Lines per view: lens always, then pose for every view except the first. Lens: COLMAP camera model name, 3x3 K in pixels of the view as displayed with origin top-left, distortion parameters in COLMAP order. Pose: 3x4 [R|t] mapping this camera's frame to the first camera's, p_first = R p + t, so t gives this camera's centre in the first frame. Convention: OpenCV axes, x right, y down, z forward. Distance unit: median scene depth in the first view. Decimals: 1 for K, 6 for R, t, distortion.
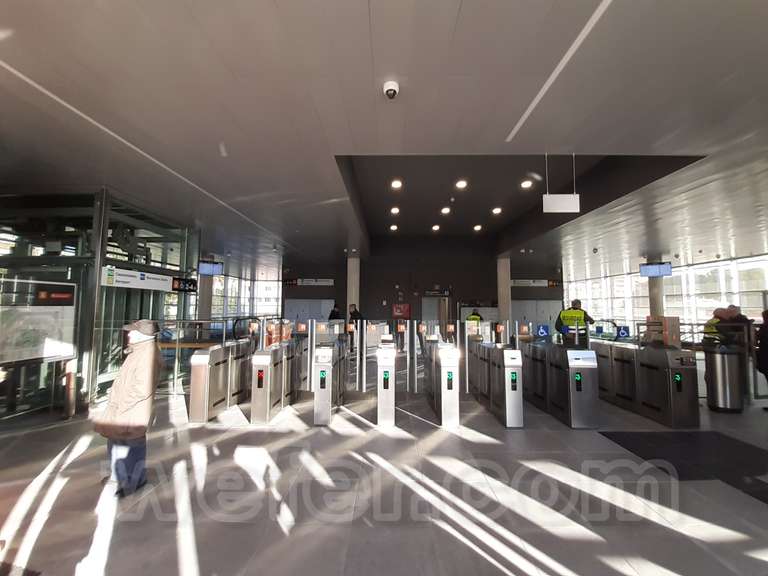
lens RADIAL K [[308.2, 0, 388.0], [0, 308.2, 282.7], [0, 0, 1]] dist [0.013823, -0.012103]
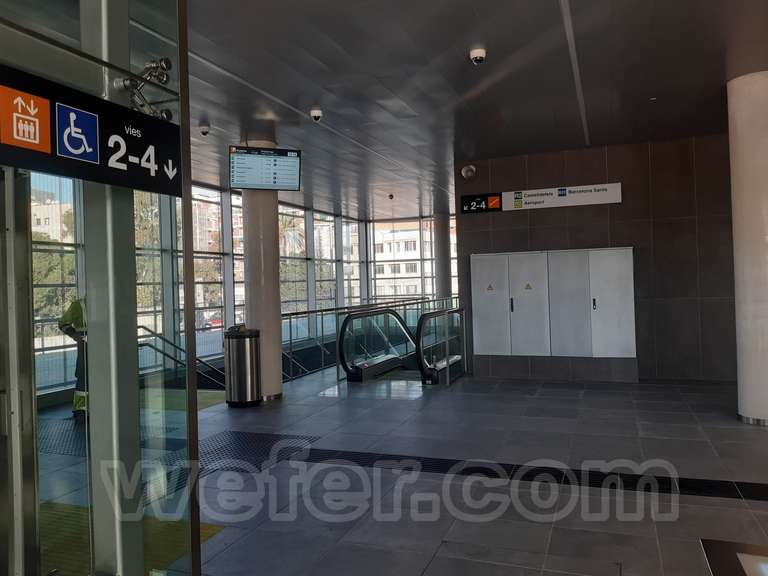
lens RADIAL K [[585.5, 0, 381.6], [0, 585.5, 276.7], [0, 0, 1]] dist [0.095251, -0.204374]
pose [[0.936184, -0.034578, -0.349805, -0.194639], [0.059540, 0.996369, 0.060858, 0.031607], [0.346430, -0.077802, 0.934844, 0.354777]]
